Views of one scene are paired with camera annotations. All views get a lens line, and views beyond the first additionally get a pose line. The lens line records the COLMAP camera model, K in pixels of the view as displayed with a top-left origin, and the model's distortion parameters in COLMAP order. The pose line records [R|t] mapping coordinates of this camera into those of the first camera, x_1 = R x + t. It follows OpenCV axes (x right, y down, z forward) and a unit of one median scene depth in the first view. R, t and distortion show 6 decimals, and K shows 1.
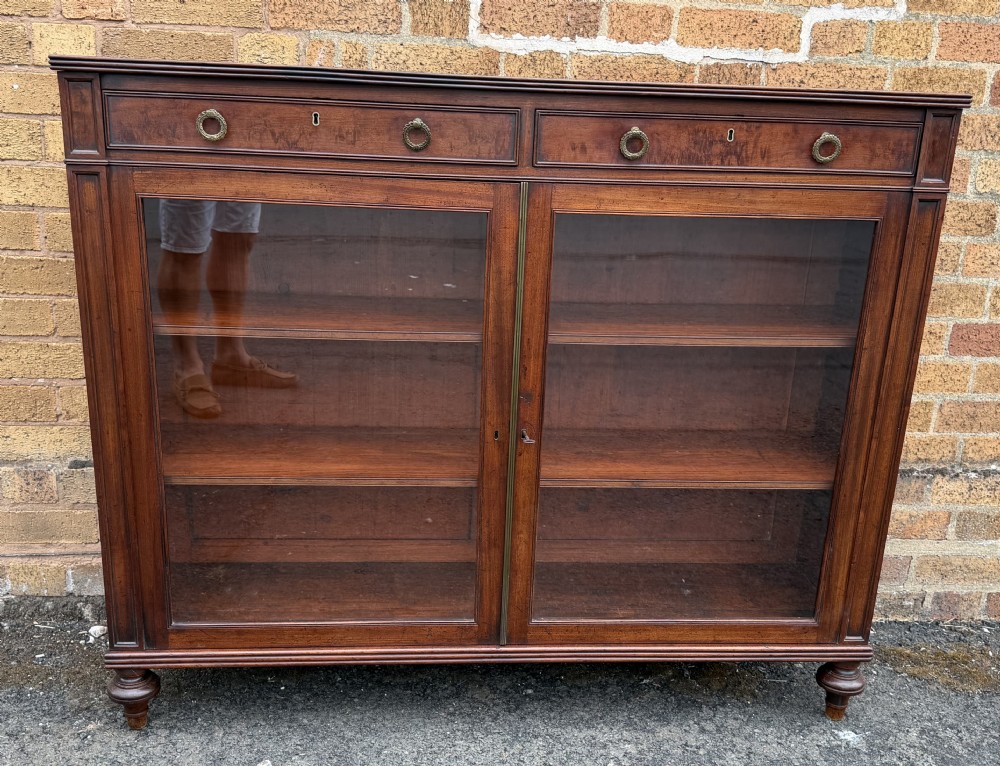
lens RADIAL K [[1068.4, 0, 495.9], [0, 1068.4, 446.6], [0, 0, 1]] dist [0.002071, 0.000000]
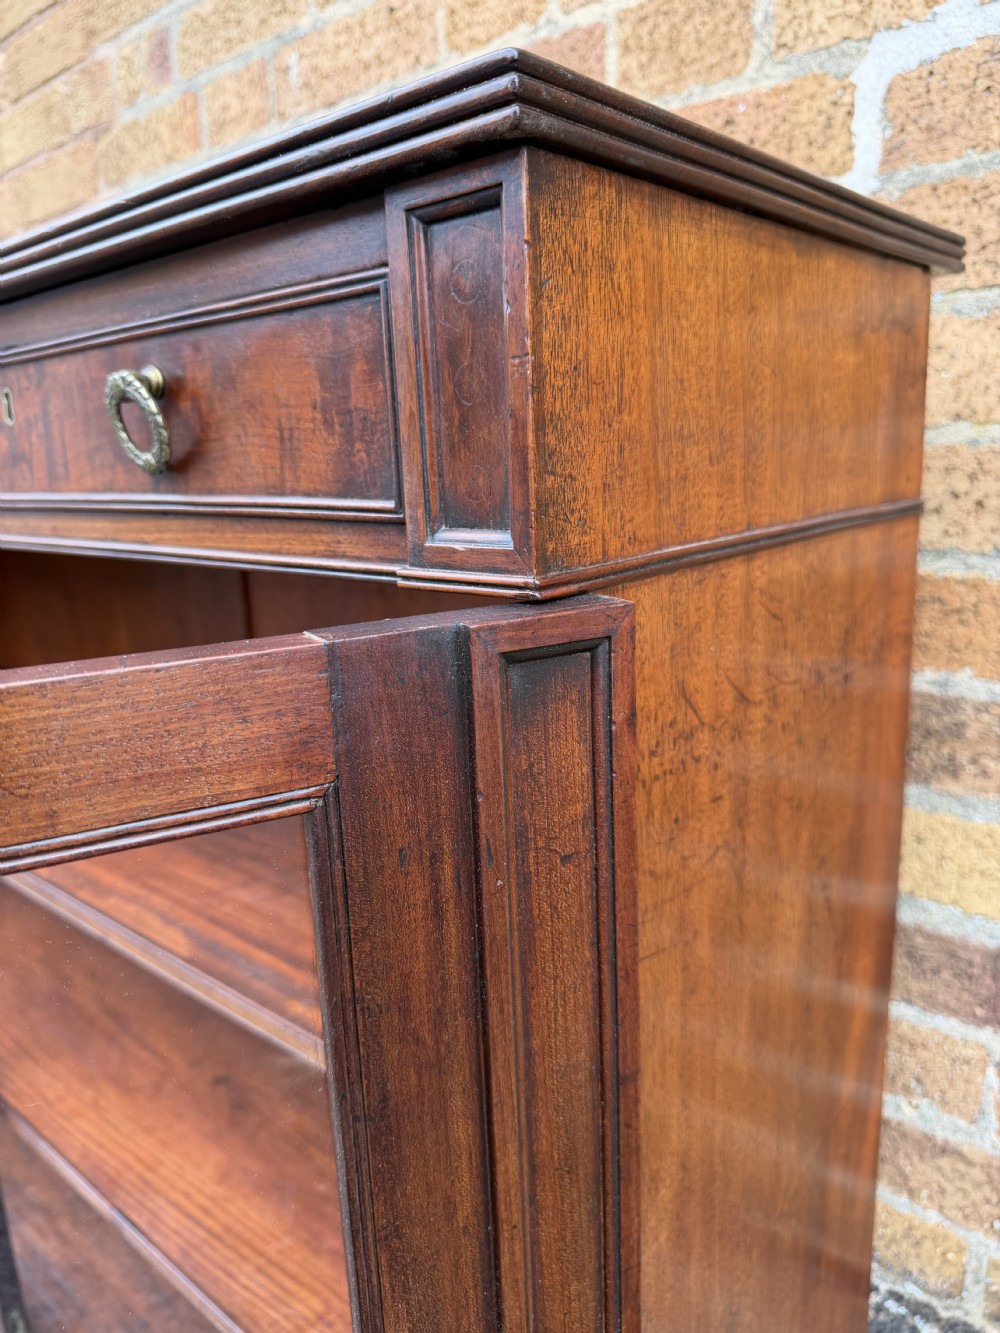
lens RADIAL K [[971.7, 0, 511.8], [0, 971.7, 652.8], [0, 0, 1]] dist [0.001712, -0.015855]
pose [[0.705554, 0.082116, -0.703883, 0.455936], [-0.162705, 0.985501, -0.048121, -0.182871], [0.689725, 0.148477, 0.708684, 0.737976]]
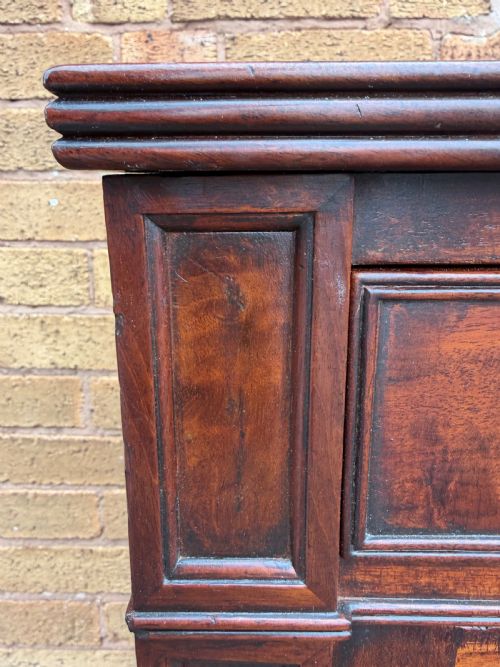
lens RADIAL K [[486.2, 0, 246.5], [0, 486.2, 274.0], [0, 0, 1]] dist [0.001712, -0.015855]
pose [[0.992408, -0.022958, -0.120826, -0.287873], [0.007348, 0.991735, -0.128090, -0.247385], [0.122768, 0.126230, 0.984375, 0.706100]]
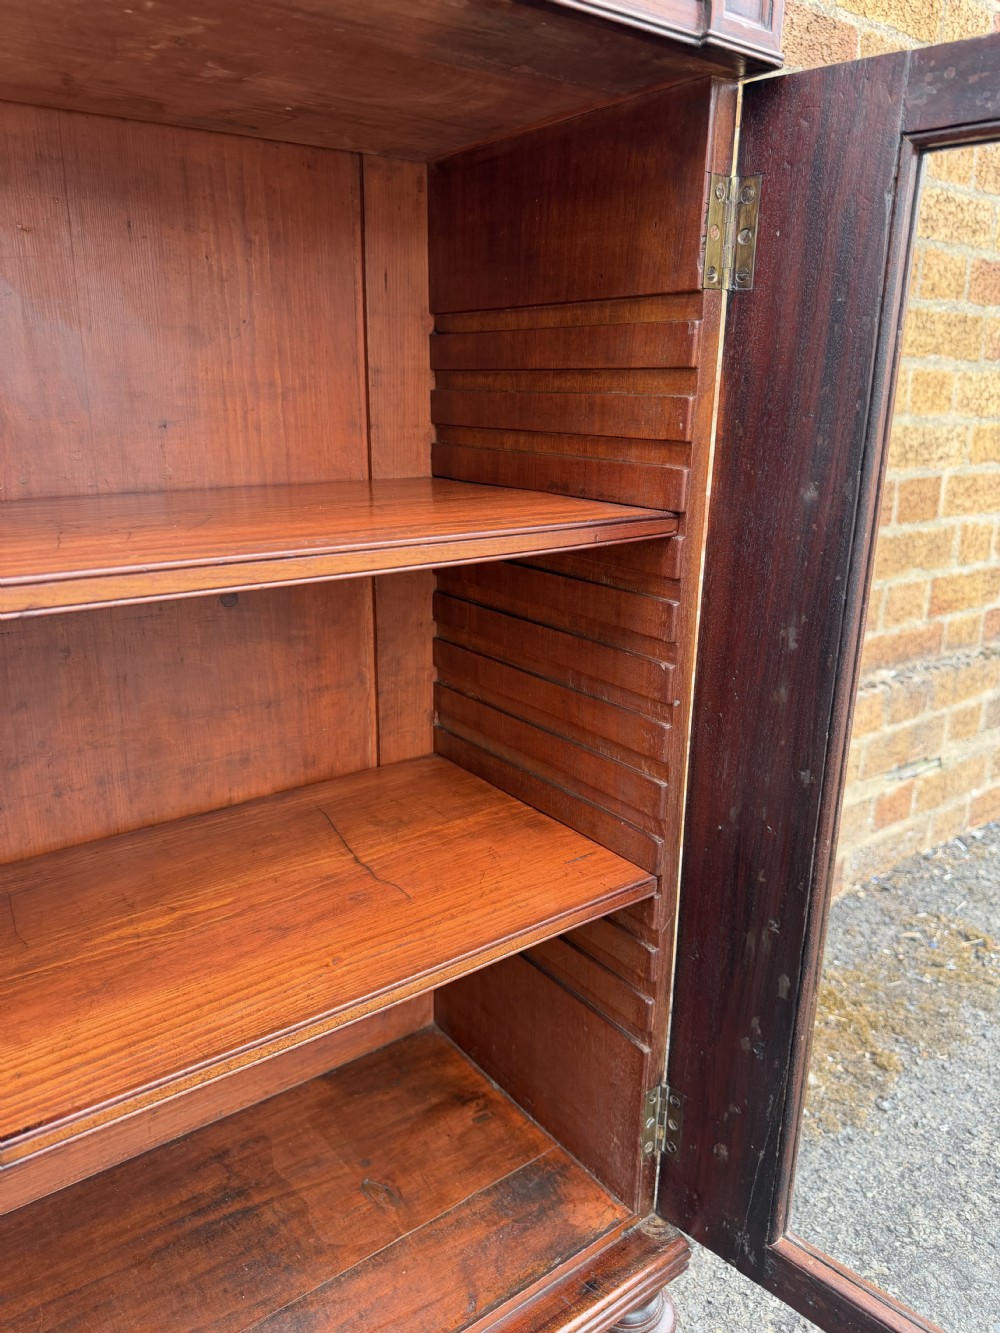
lens RADIAL K [[971.7, 0, 511.0], [0, 971.7, 660.3], [0, 0, 1]] dist [0.001712, -0.015855]
pose [[0.843075, -0.175764, 0.508263, 0.128998], [0.190013, 0.981483, 0.024229, -0.063453], [-0.503110, 0.076150, 0.860861, 0.659821]]
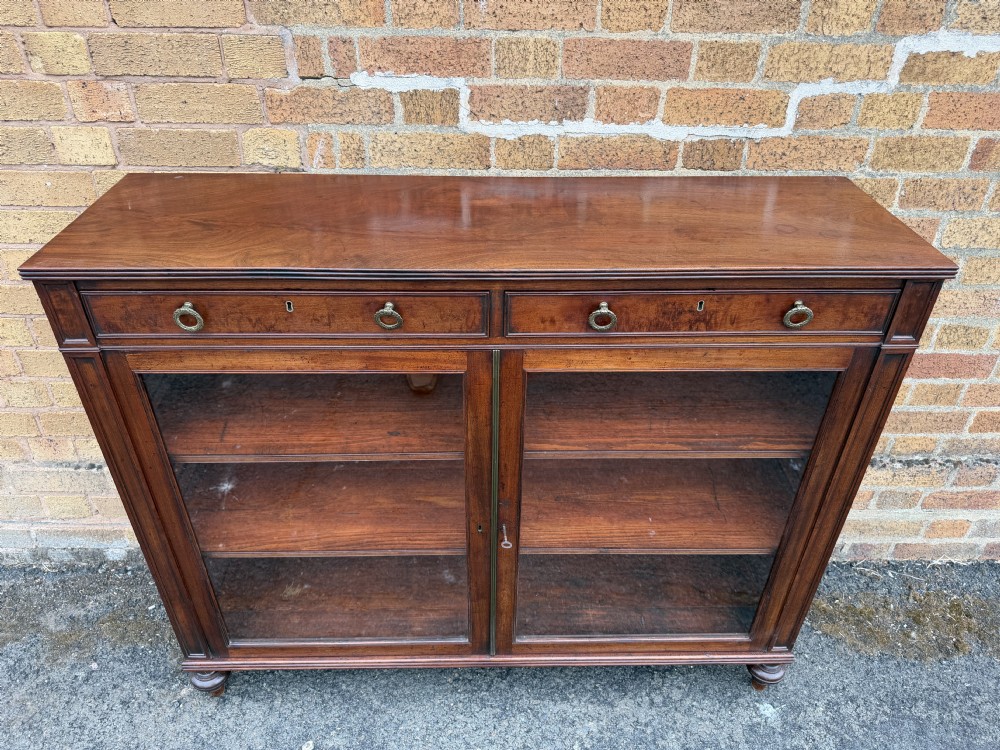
lens RADIAL K [[724.1, 0, 496.7], [0, 724.1, 380.2], [0, 0, 1]] dist [-0.009431, 0.008758]
pose [[0.997619, 0.012714, -0.067785, 0.061441], [0.006352, 0.961745, 0.273873, -0.335845], [0.068674, -0.273651, 0.959374, 0.258815]]
